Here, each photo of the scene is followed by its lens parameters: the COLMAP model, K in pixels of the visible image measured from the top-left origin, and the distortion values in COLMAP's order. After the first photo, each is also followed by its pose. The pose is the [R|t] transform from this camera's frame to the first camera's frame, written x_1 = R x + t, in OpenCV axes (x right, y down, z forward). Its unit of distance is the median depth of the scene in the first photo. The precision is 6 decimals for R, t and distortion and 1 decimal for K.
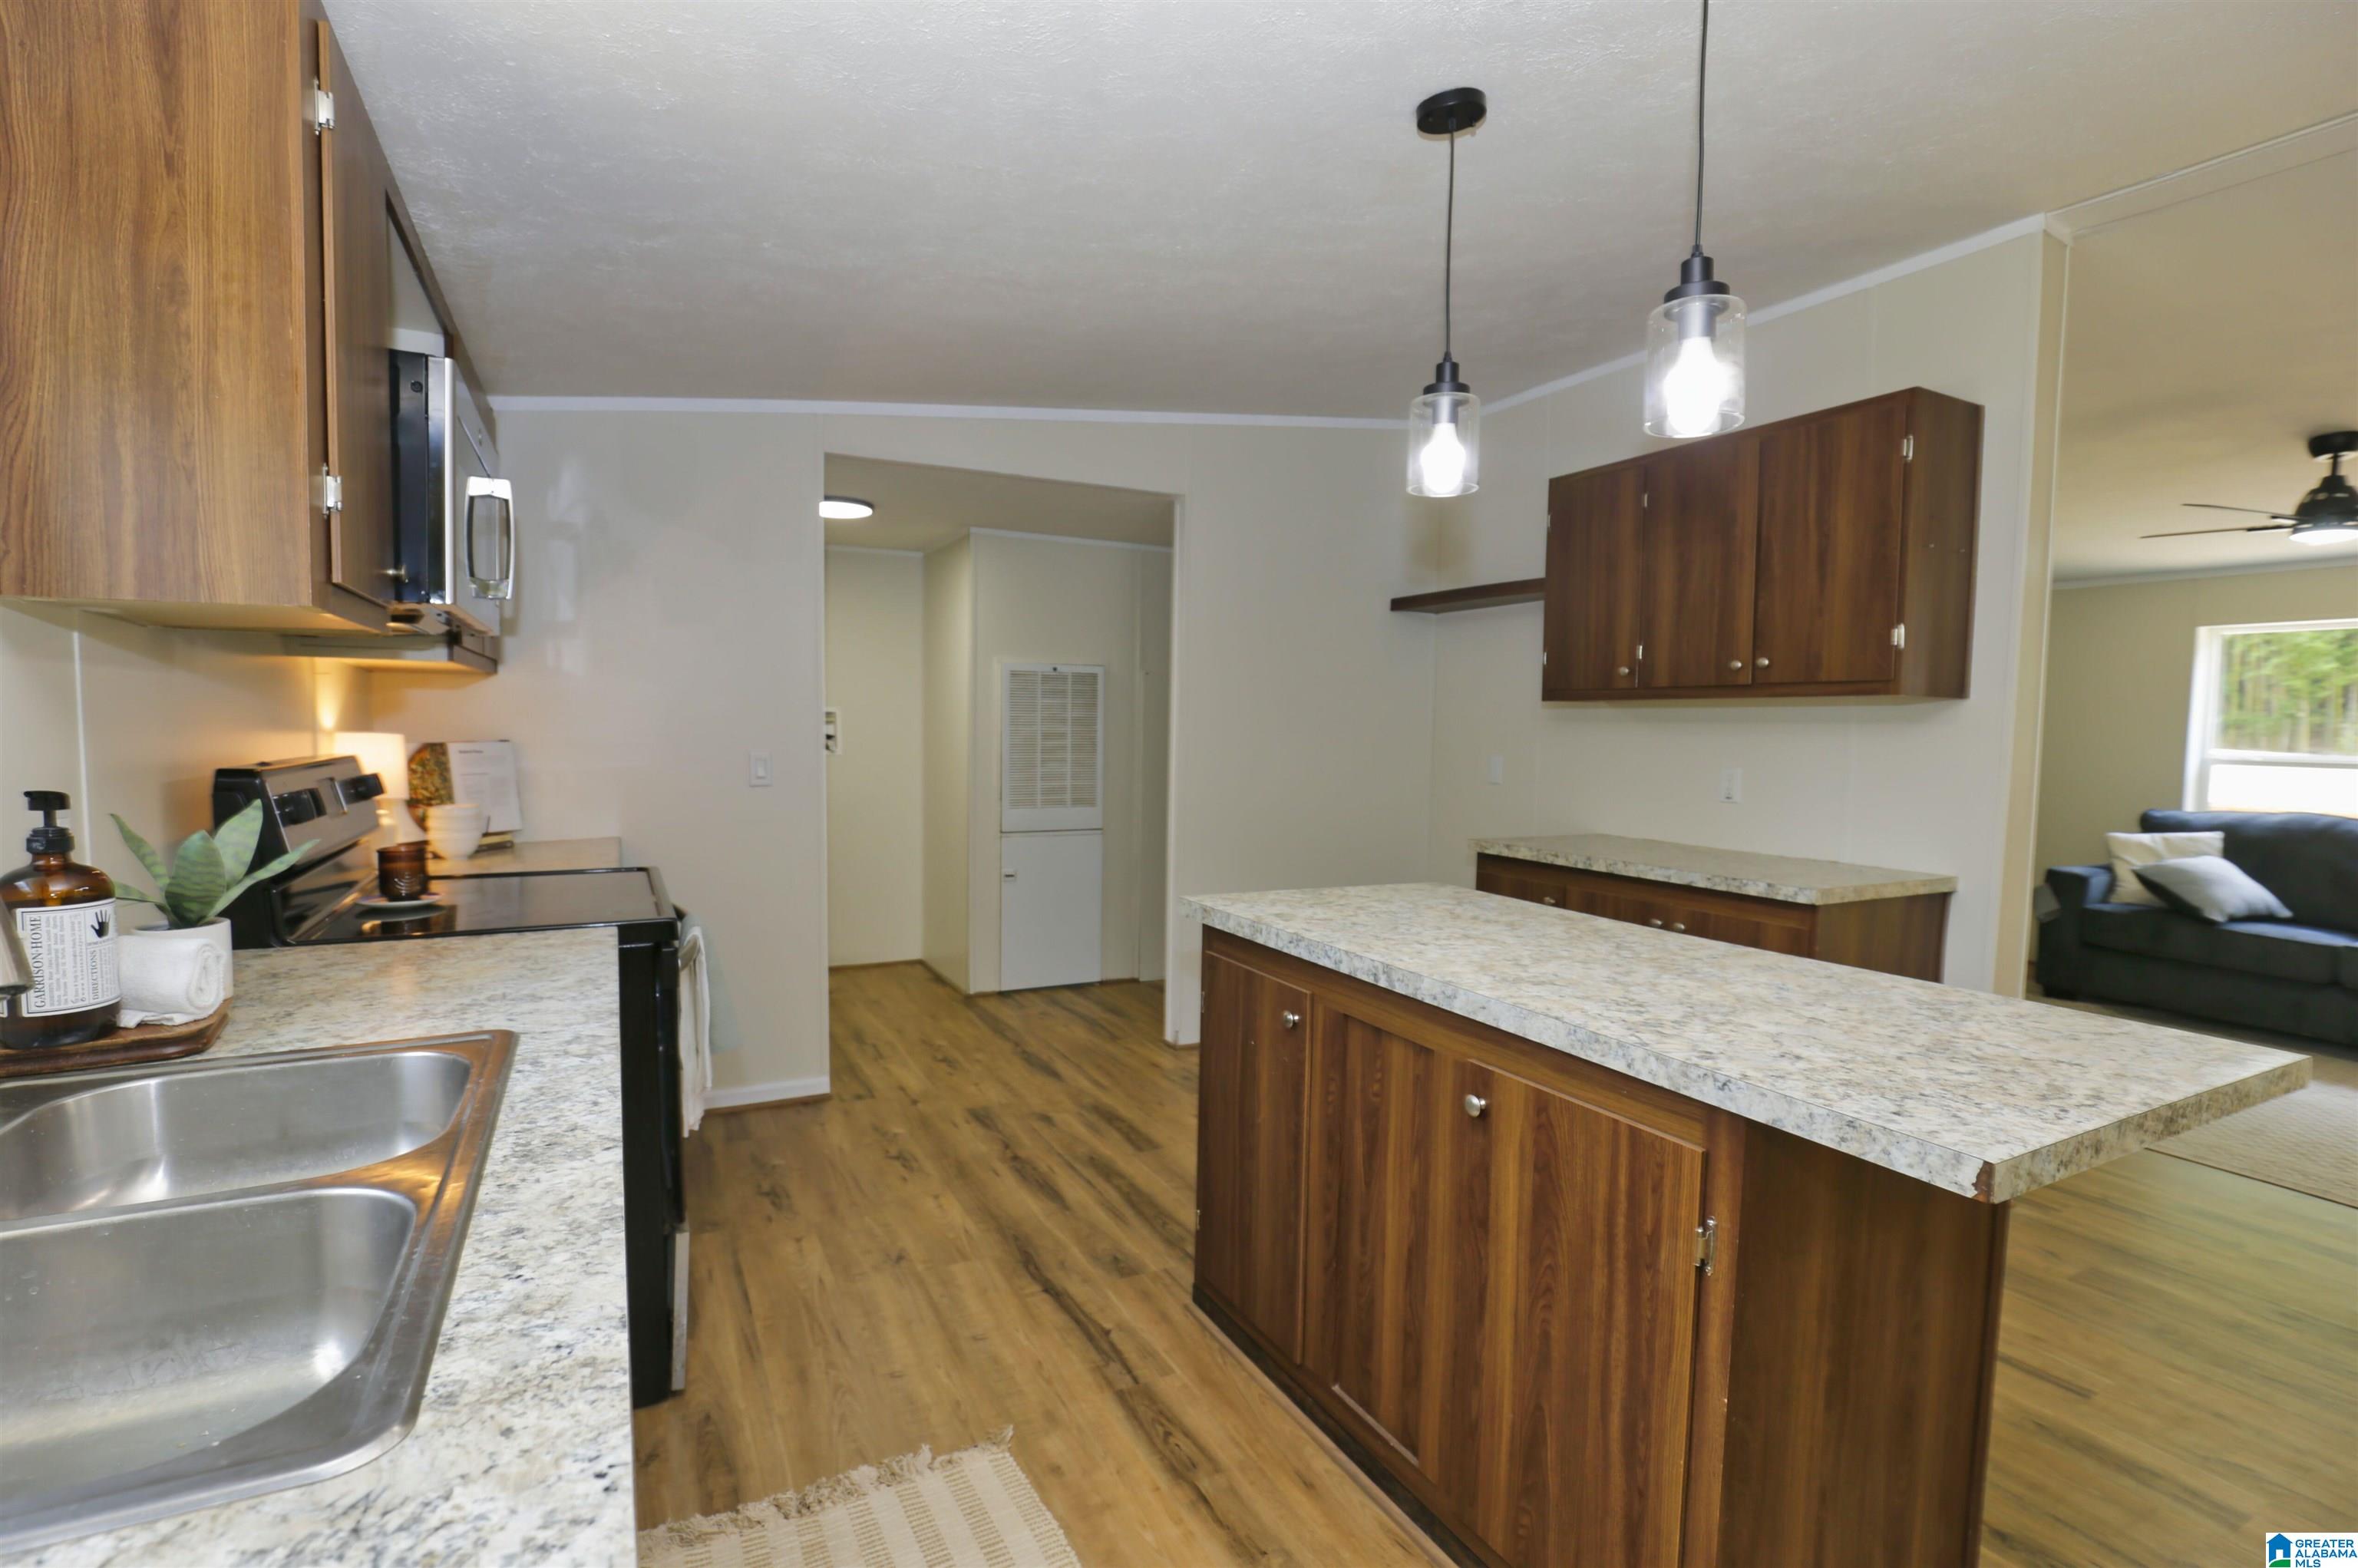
lens RADIAL K [[1146.6, 0, 1210.1], [0, 1146.6, 791.2], [0, 0, 1]] dist [-0.028043, 0.000112]
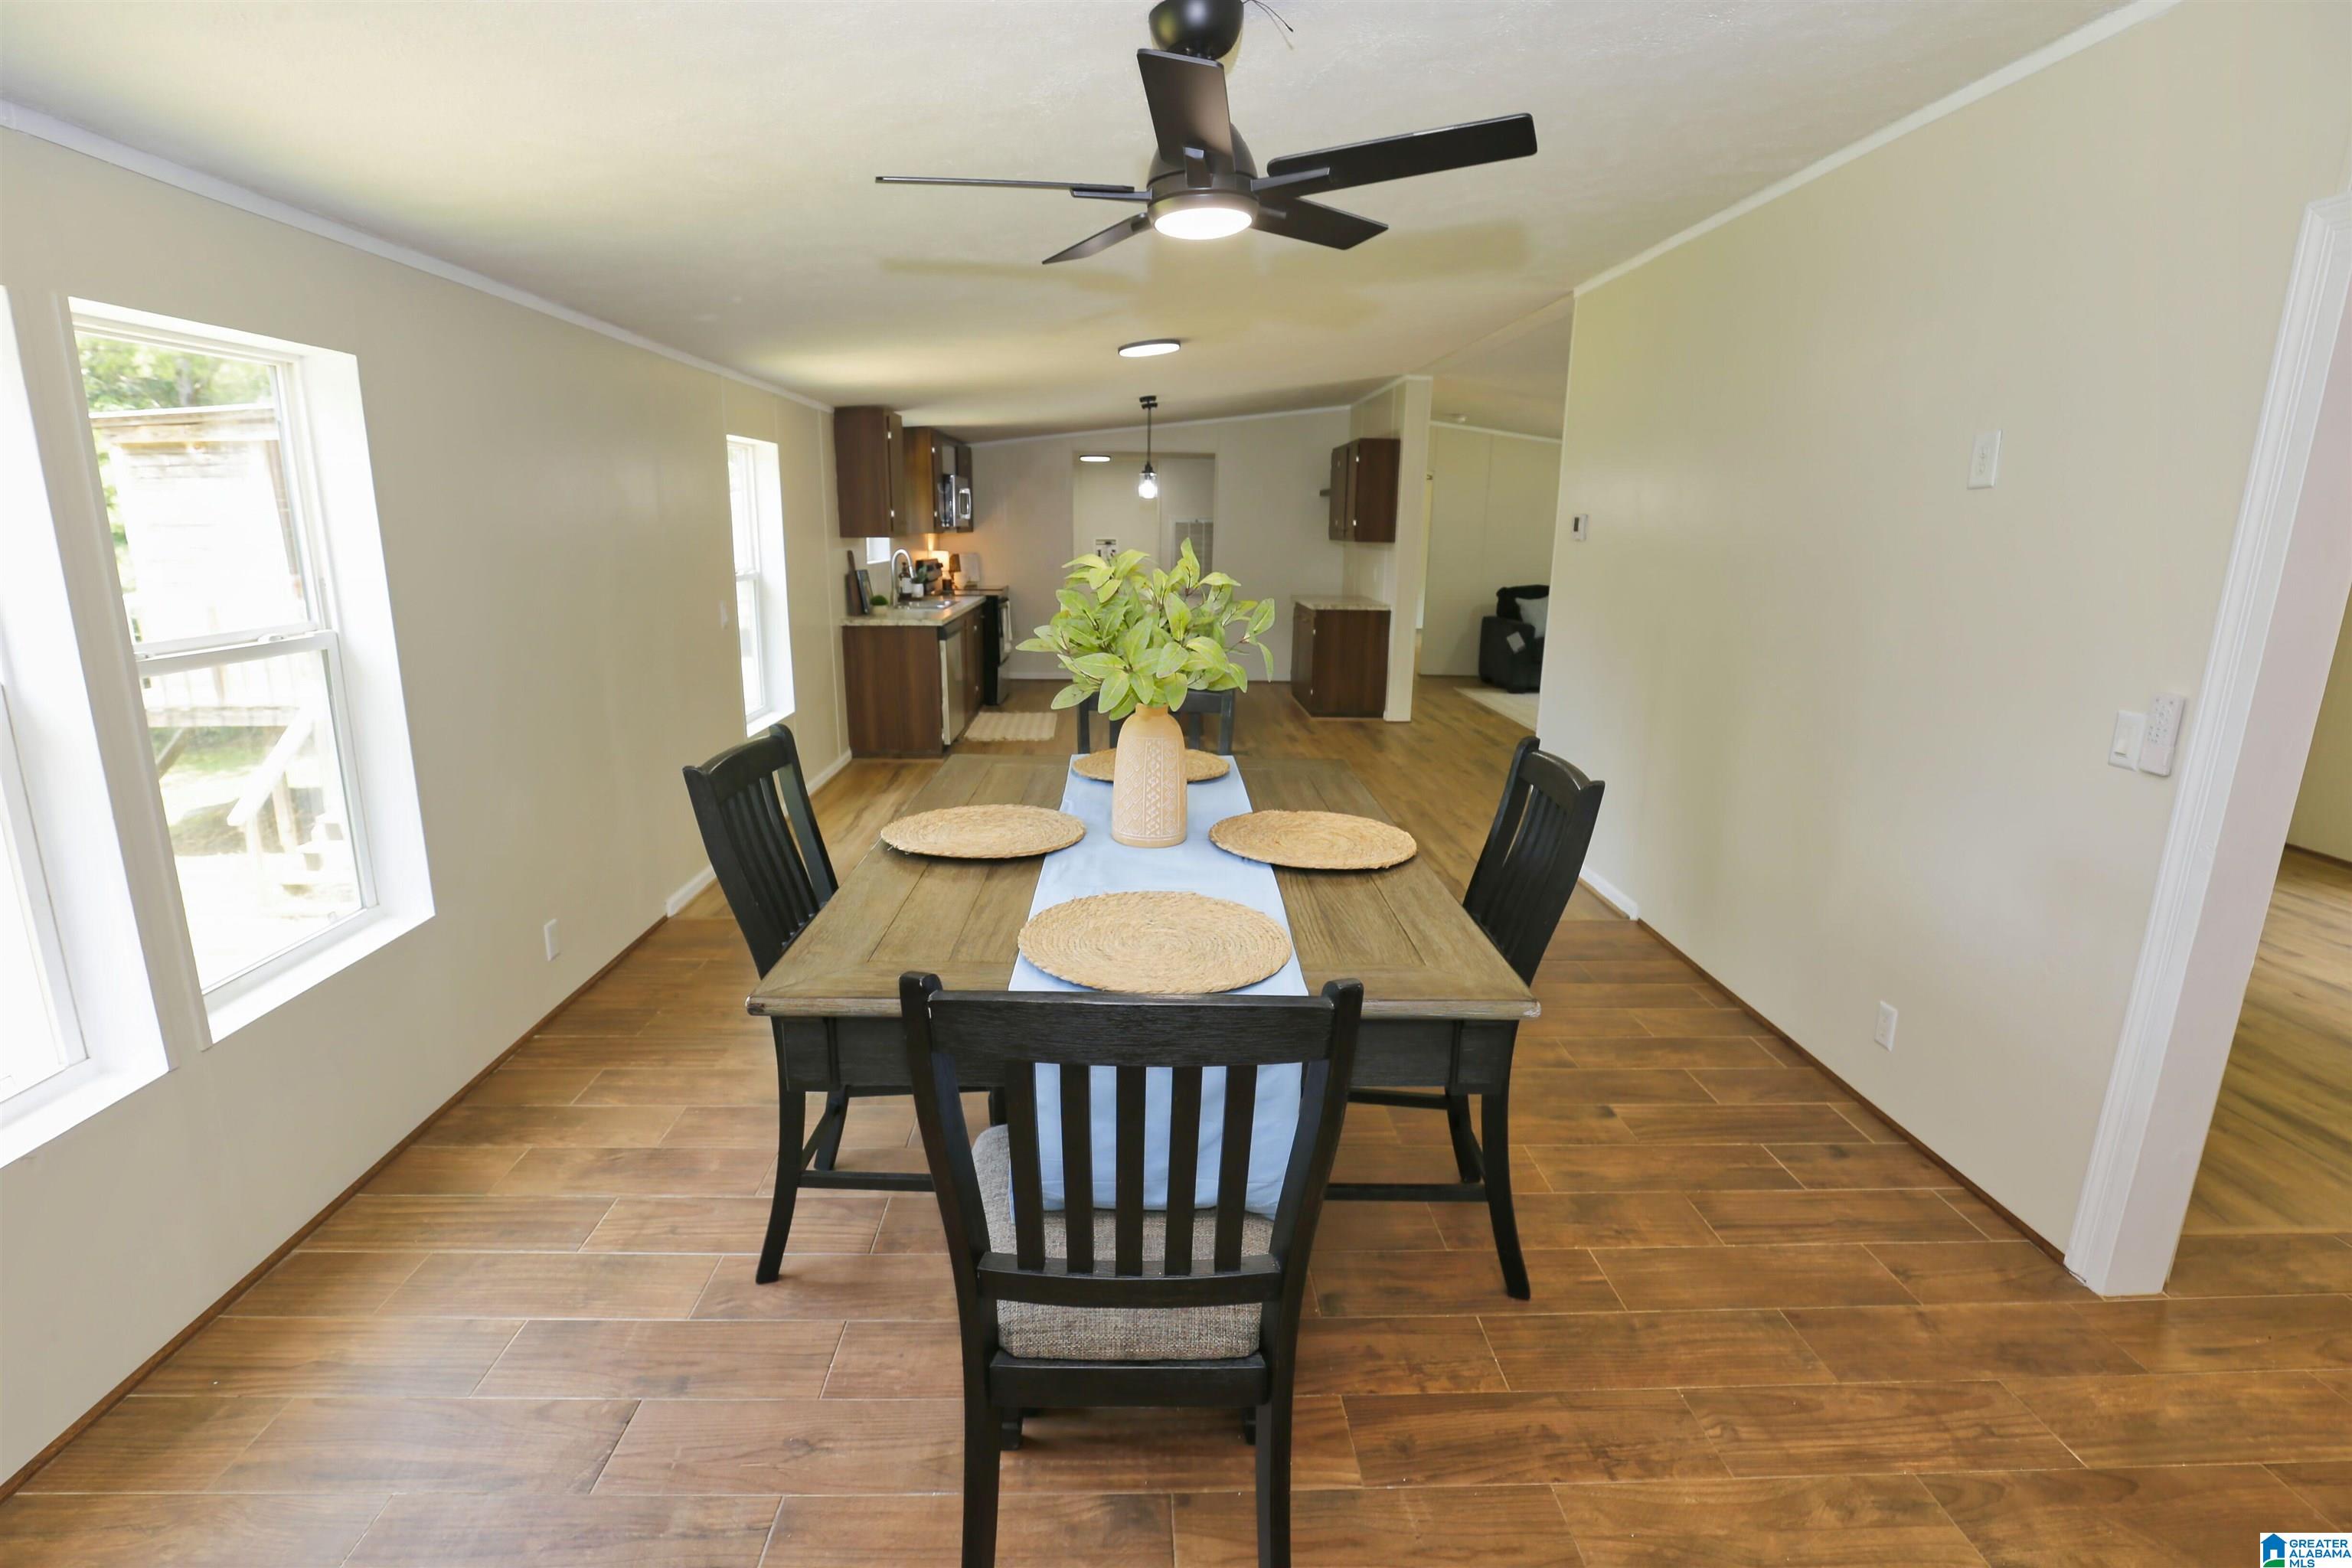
lens RADIAL K [[1138.3, 0, 1174.5], [0, 1138.3, 797.4], [0, 0, 1]] dist [-0.032181, -0.000273]
pose [[0.906830, 0.096475, -0.410306, 1.534493], [-0.024995, 0.984049, 0.176135, 0.065804], [0.420754, -0.149469, 0.894777, -2.095559]]
